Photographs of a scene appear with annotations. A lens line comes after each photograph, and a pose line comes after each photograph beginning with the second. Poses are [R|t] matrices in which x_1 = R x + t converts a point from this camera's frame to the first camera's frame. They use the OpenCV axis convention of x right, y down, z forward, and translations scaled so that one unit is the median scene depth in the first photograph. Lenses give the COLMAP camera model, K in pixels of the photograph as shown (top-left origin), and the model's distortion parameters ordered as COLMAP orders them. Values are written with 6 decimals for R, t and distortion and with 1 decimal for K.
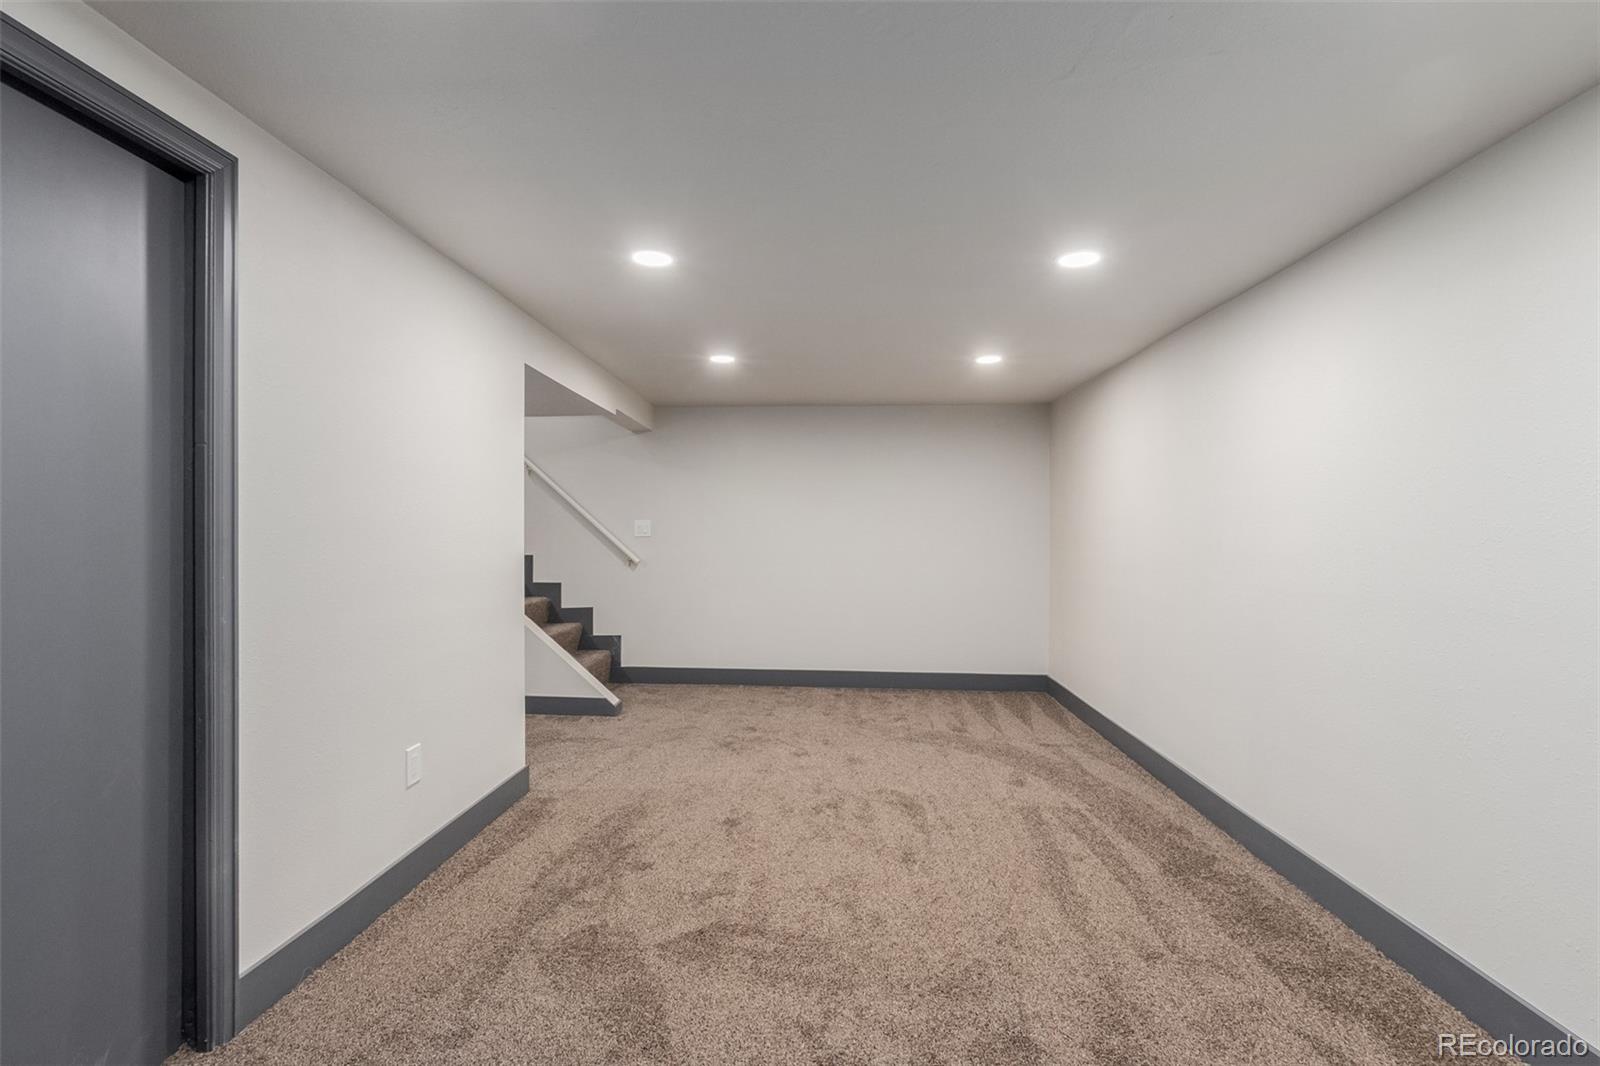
lens RADIAL K [[745.0, 0, 827.0], [0, 745.0, 537.8], [0, 0, 1]] dist [0.003639, -0.000807]
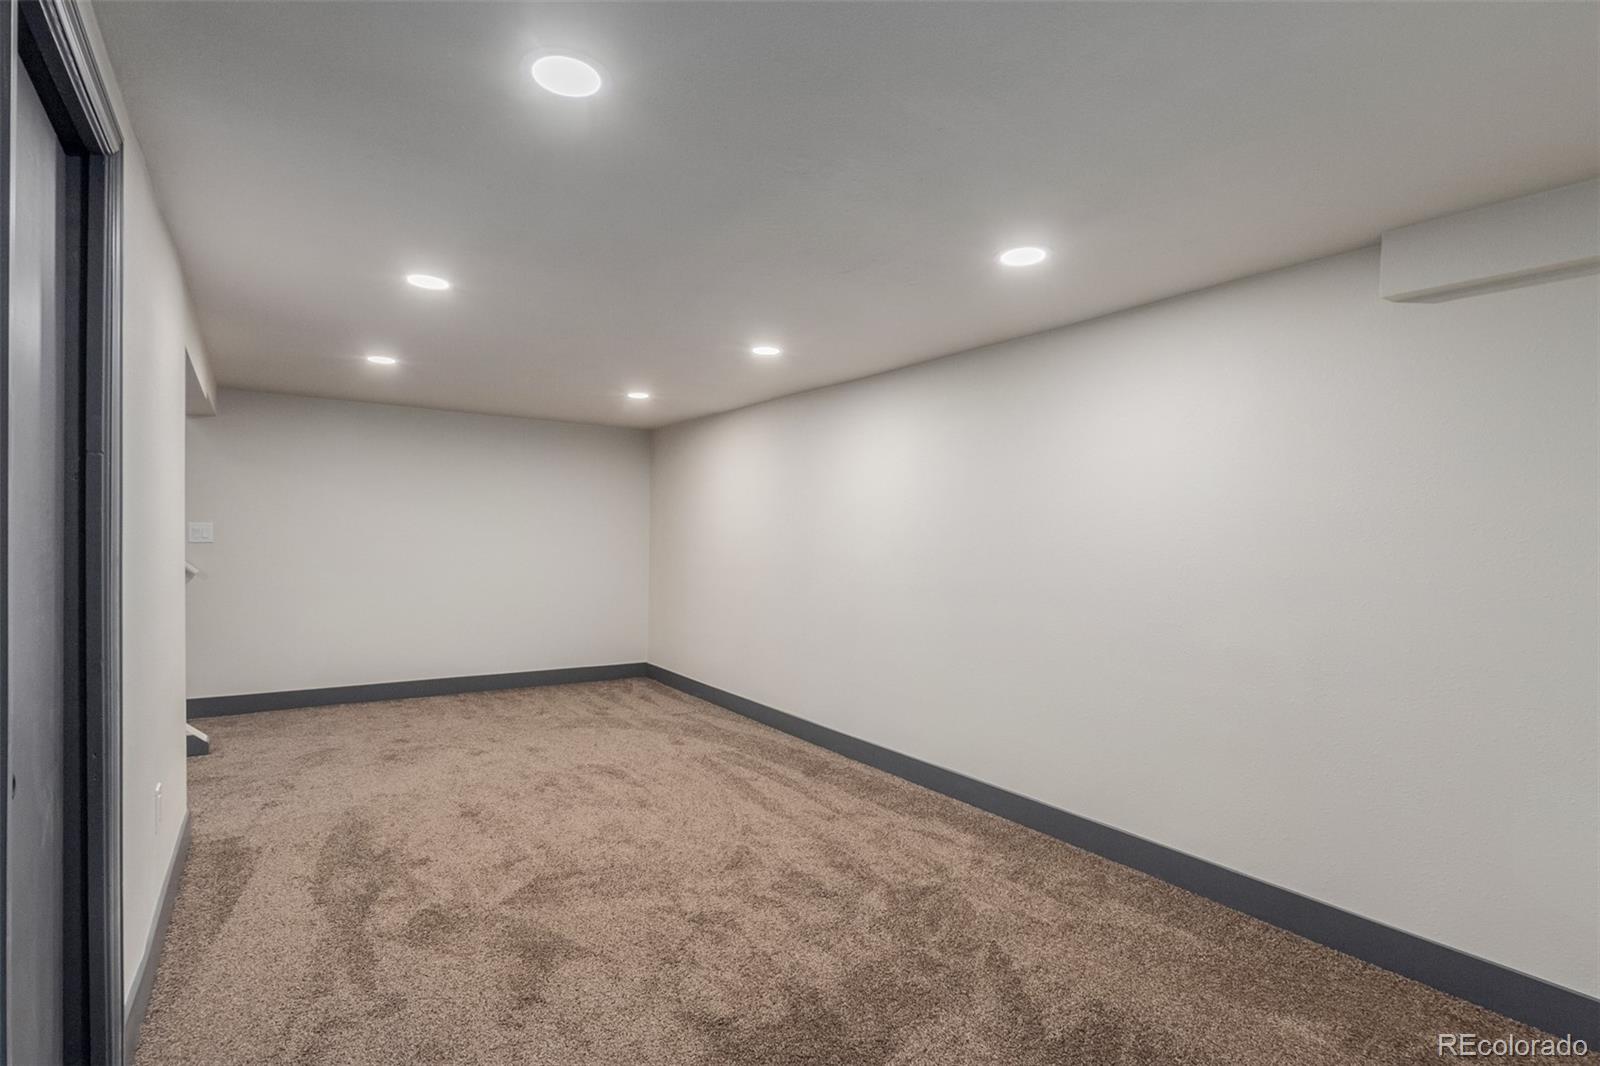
lens RADIAL K [[745.0, 0, 827.0], [0, 745.0, 537.8], [0, 0, 1]] dist [0.003639, -0.000807]
pose [[0.777011, 0.009489, 0.629415, -0.445193], [-0.008057, 0.999954, -0.005128, -0.012662], [-0.629435, -0.001087, 0.777052, -0.164434]]
